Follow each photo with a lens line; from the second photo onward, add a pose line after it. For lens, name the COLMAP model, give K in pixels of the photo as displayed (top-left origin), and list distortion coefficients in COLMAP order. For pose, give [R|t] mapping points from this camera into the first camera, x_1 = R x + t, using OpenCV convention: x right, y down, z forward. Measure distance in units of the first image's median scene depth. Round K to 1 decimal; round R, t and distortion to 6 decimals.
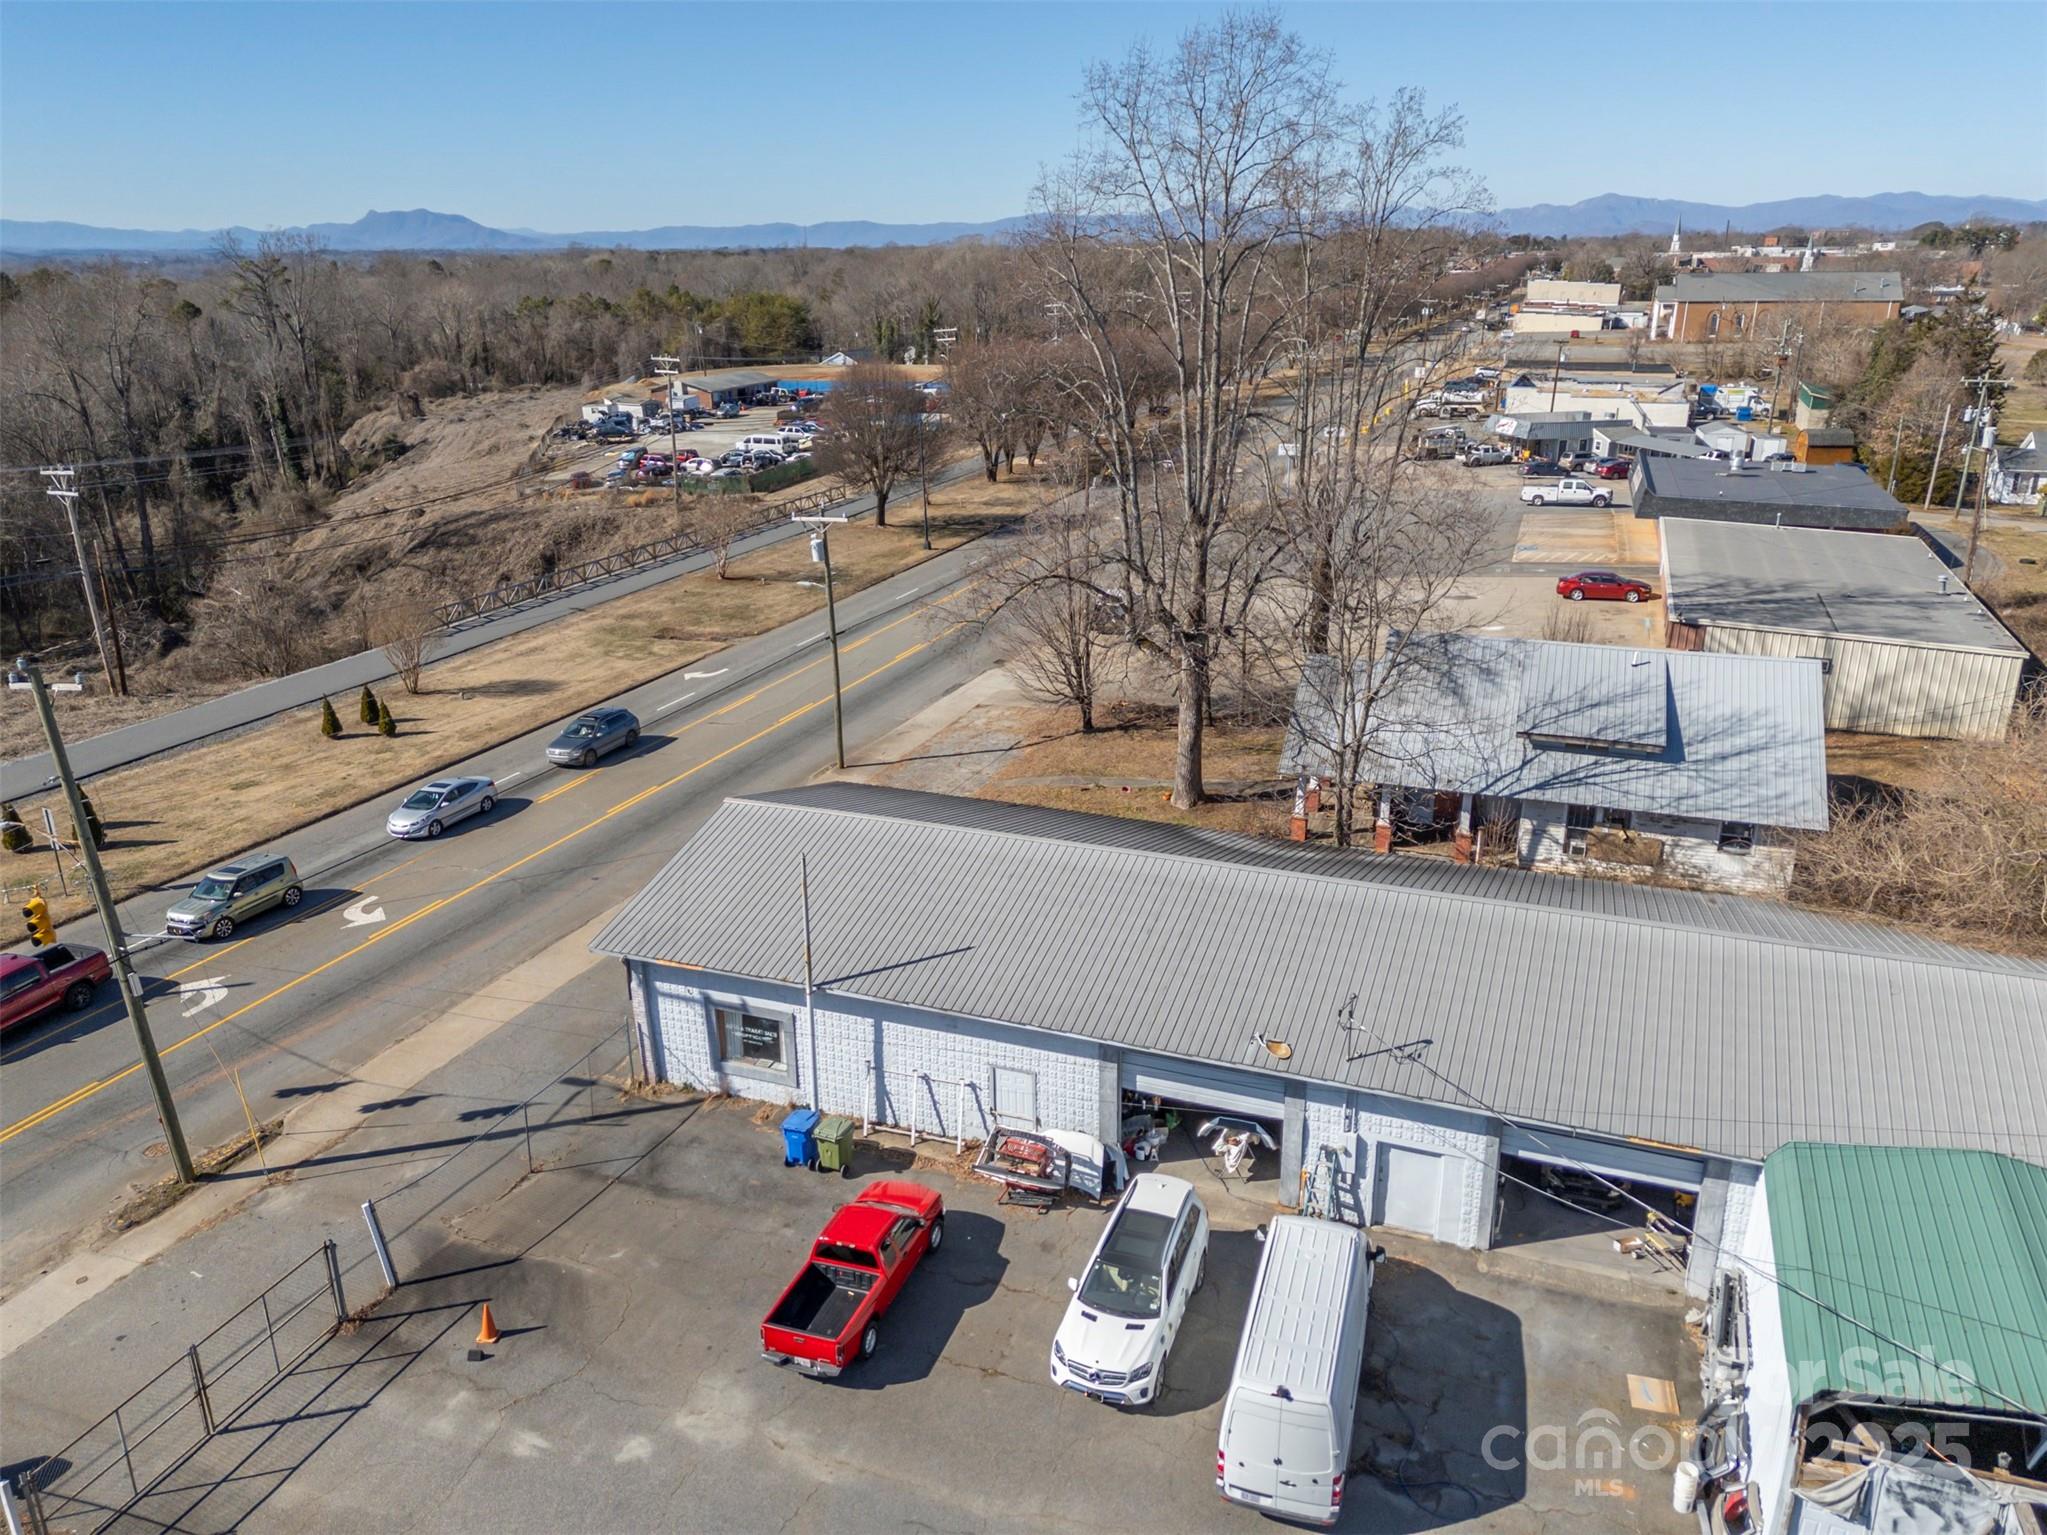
lens RADIAL K [[1506.0, 0, 1004.4], [0, 1506.0, 790.5], [0, 0, 1]] dist [0.087700, -0.082341]
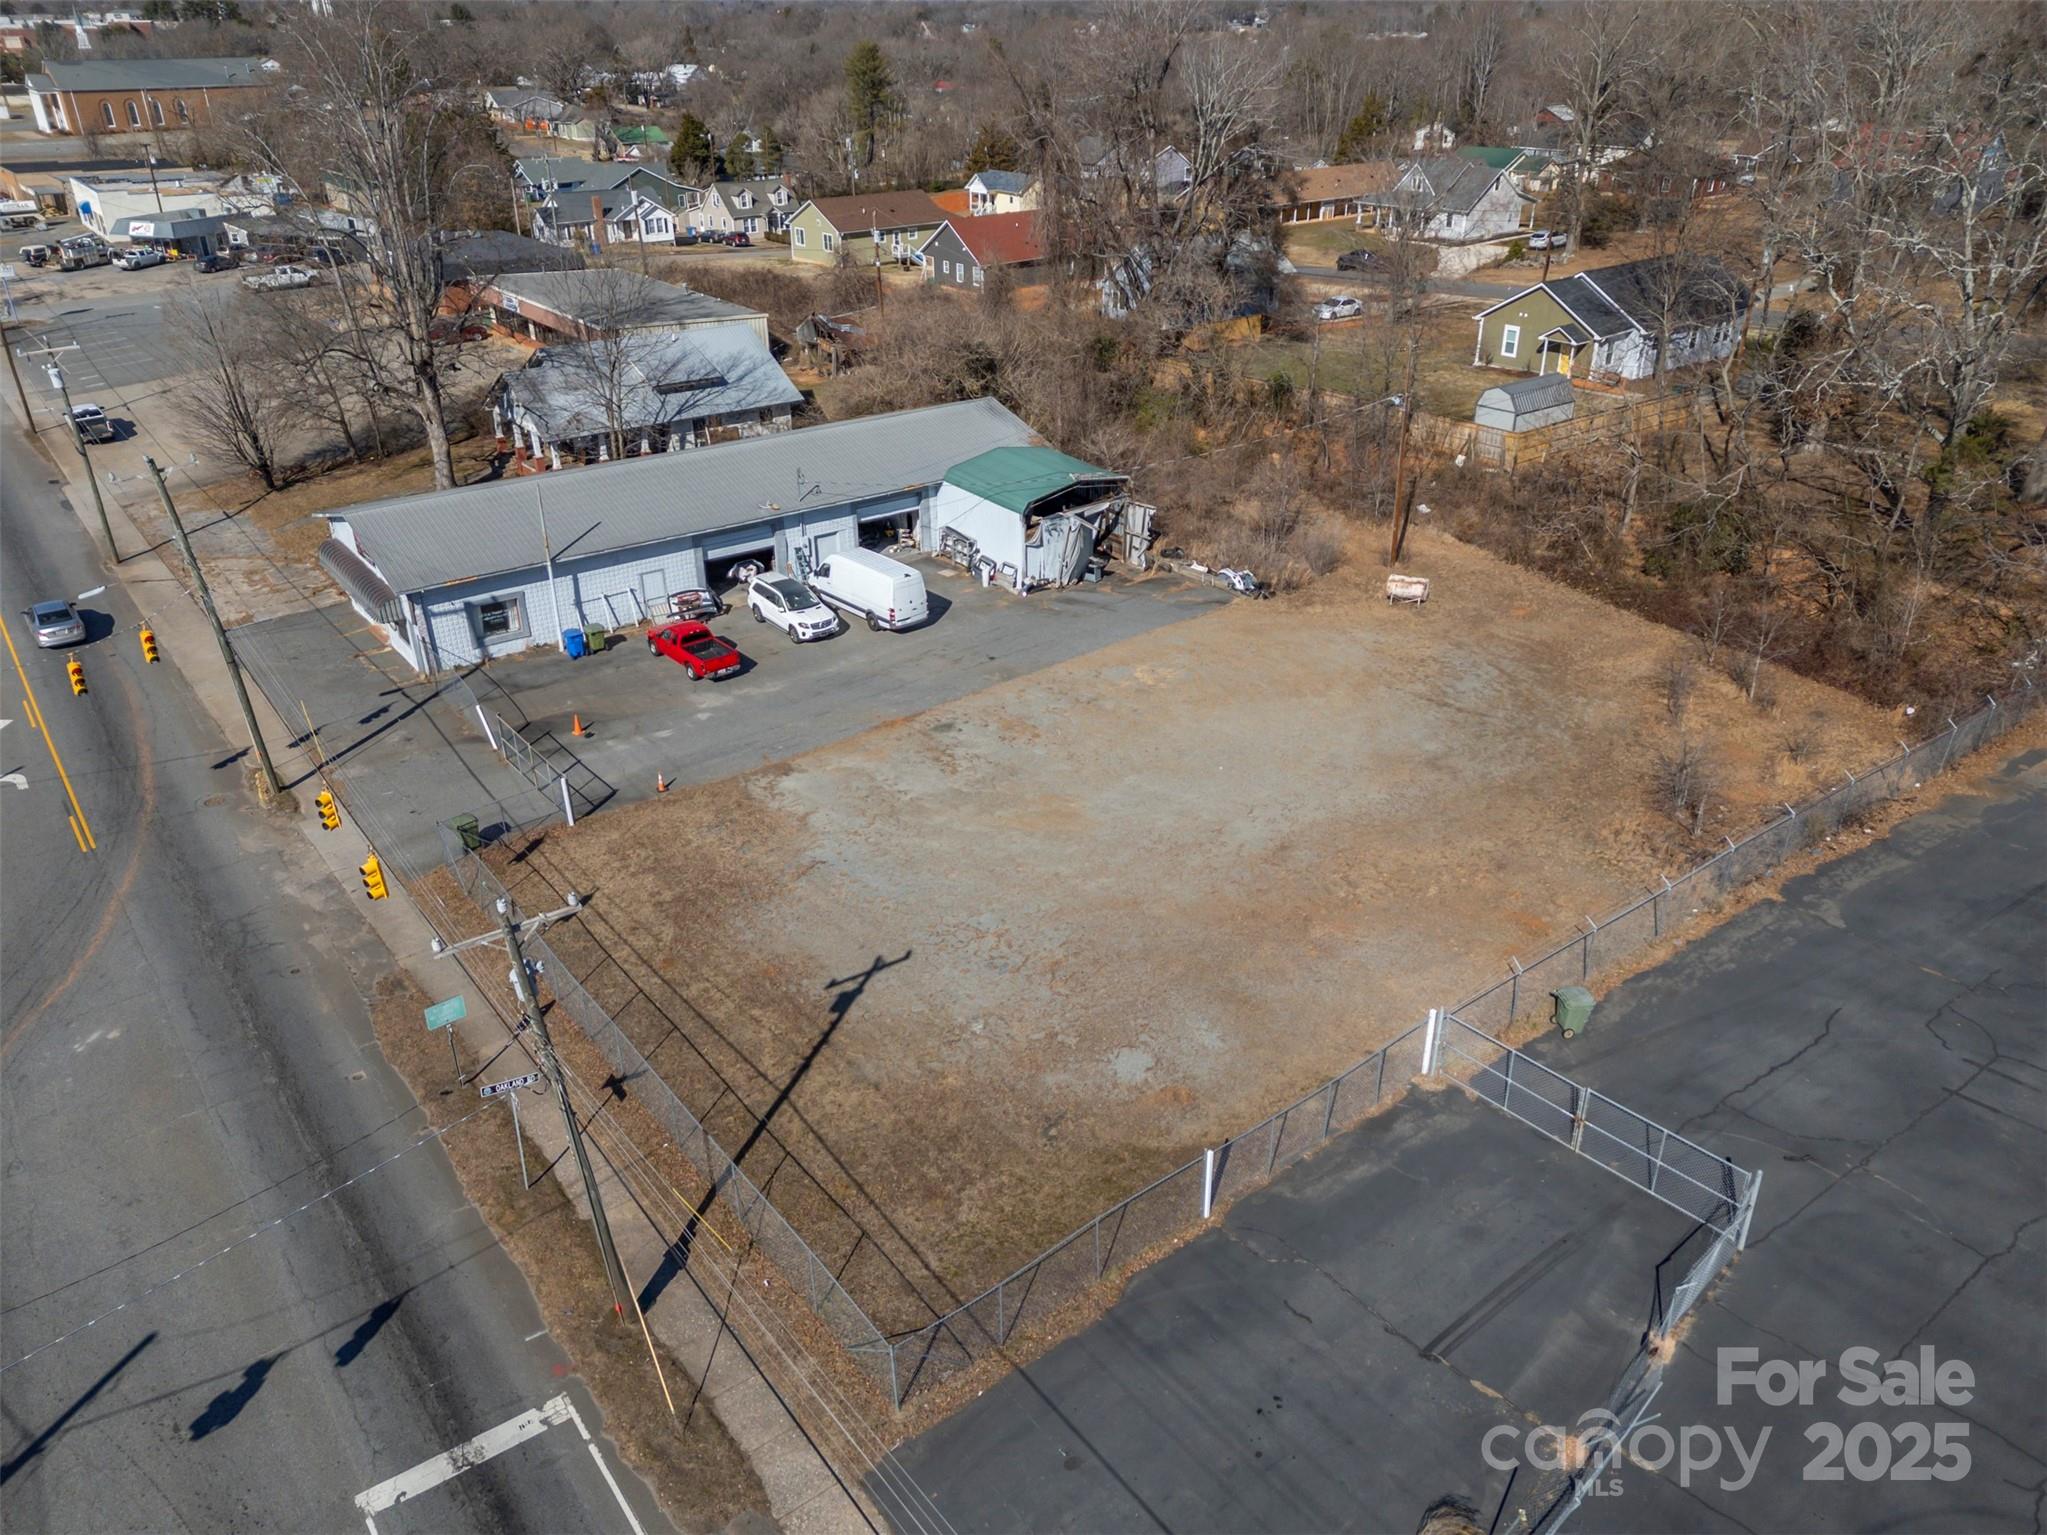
lens RADIAL K [[1506.0, 0, 1029.9], [0, 1506.0, 779.1], [0, 0, 1]] dist [0.087700, -0.082341]
pose [[0.532402, -0.386077, 0.753321, -1.194893], [0.290208, 0.919248, 0.266013, 0.046998], [-0.795190, 0.076994, 0.601452, -0.495786]]
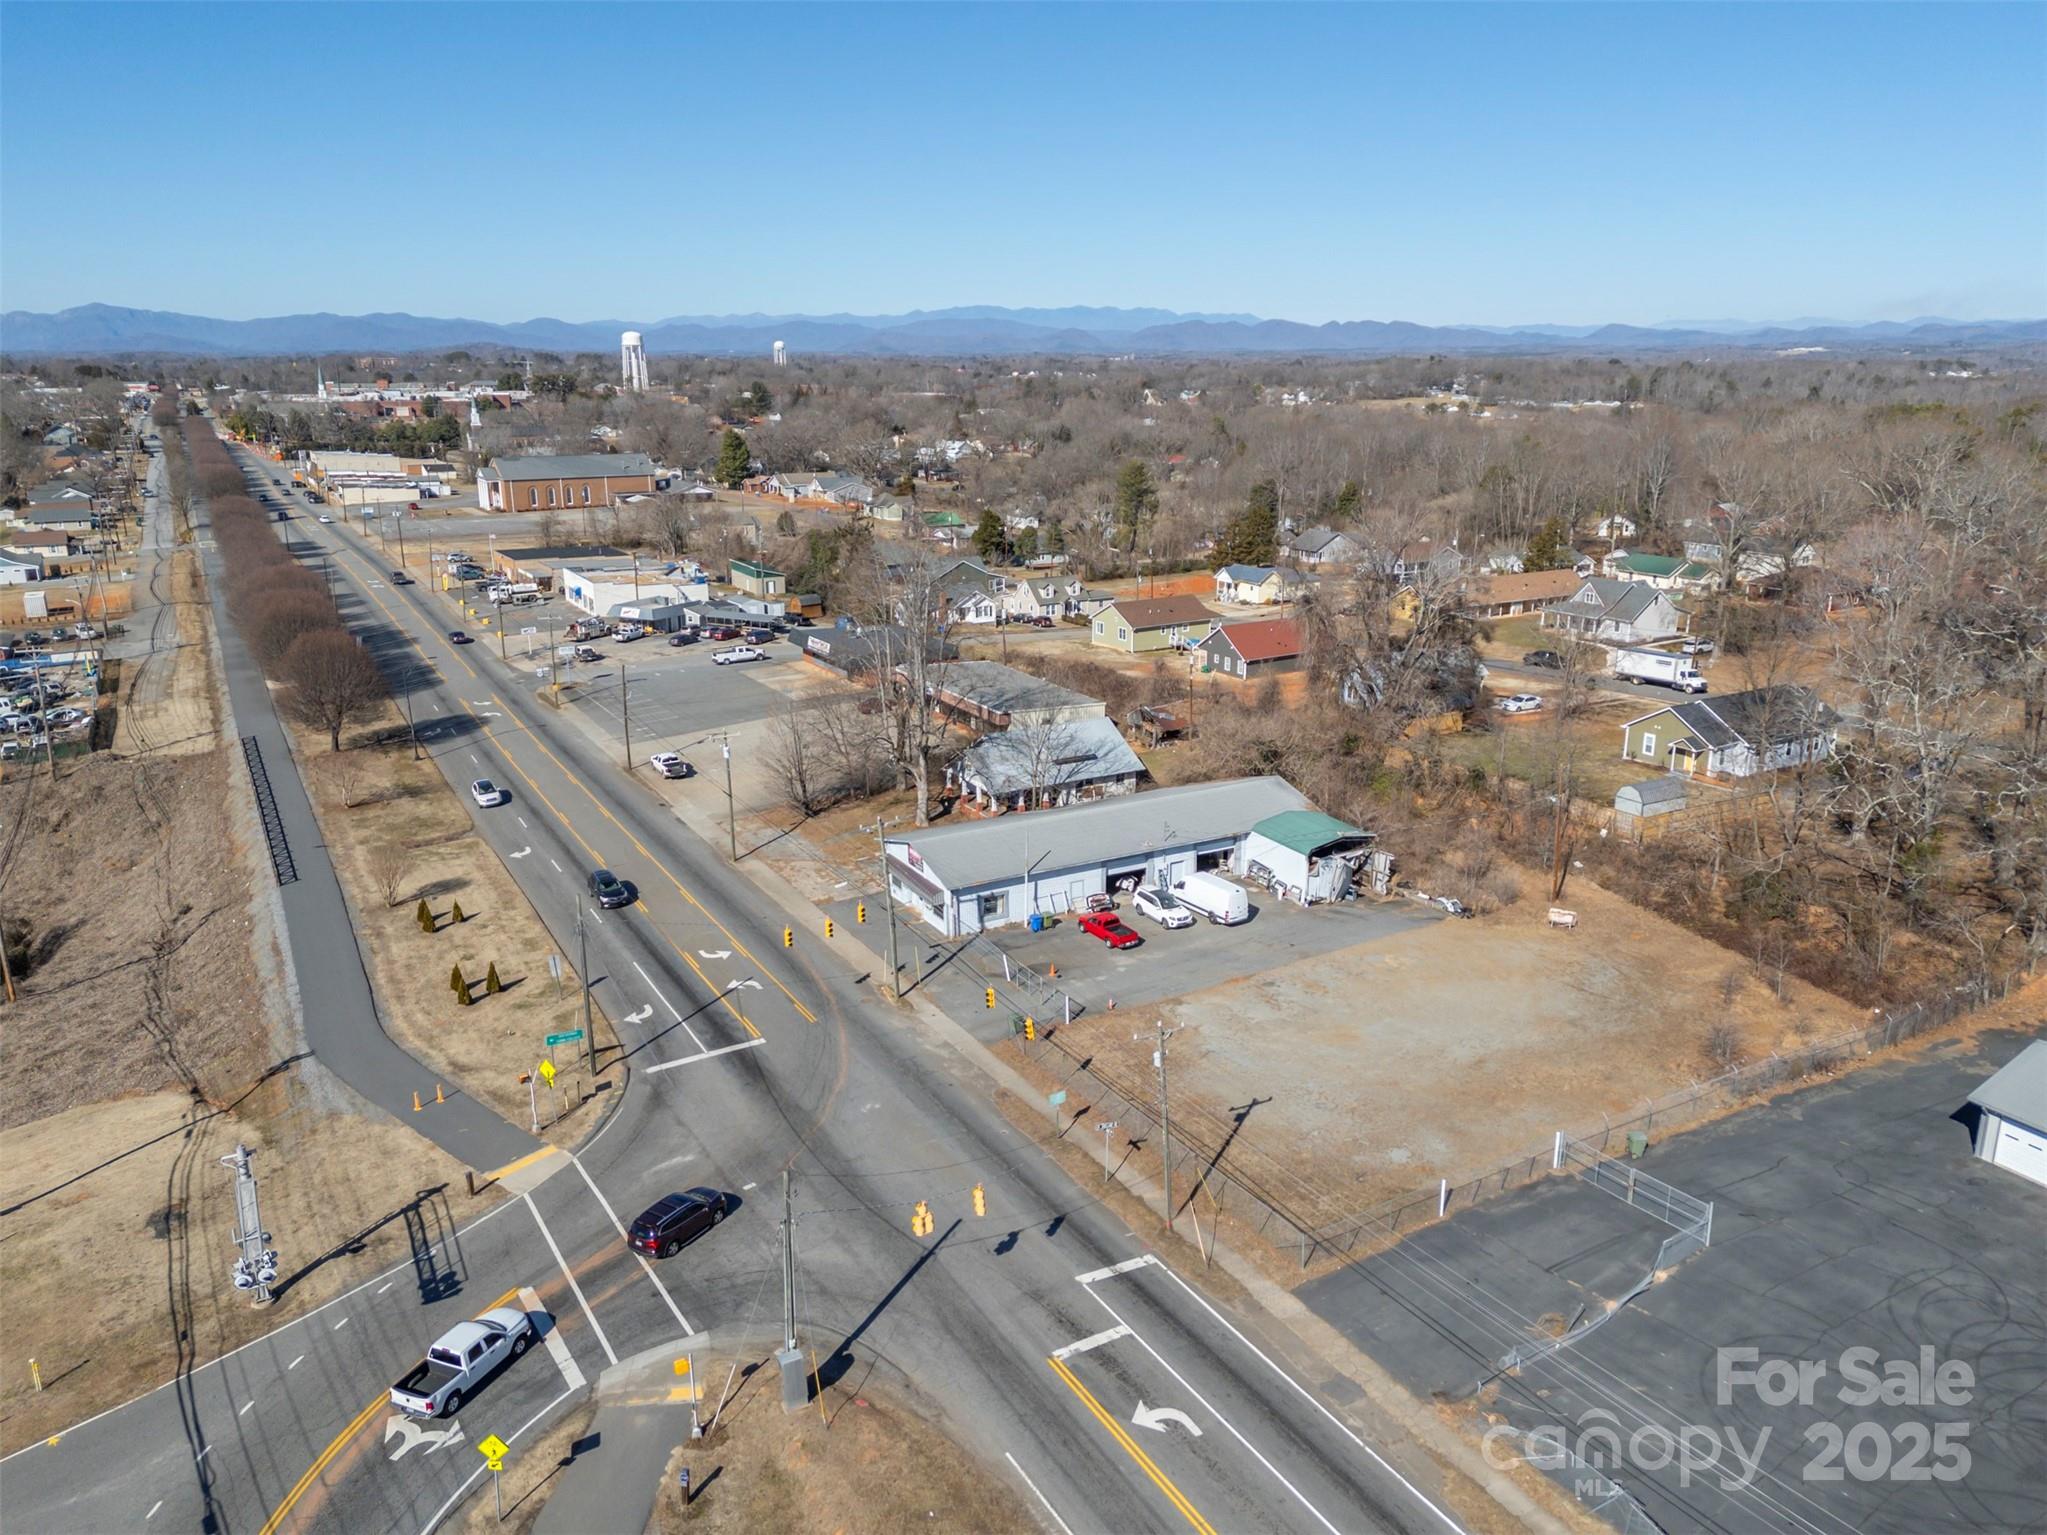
lens RADIAL K [[1506.0, 0, 1007.4], [0, 1506.0, 758.3], [0, 0, 1]] dist [0.087700, -0.082341]
pose [[0.649023, -0.197770, 0.734613, -2.168740], [0.260765, 0.964955, 0.029398, -0.181502], [-0.714682, 0.172482, 0.677849, -1.002317]]
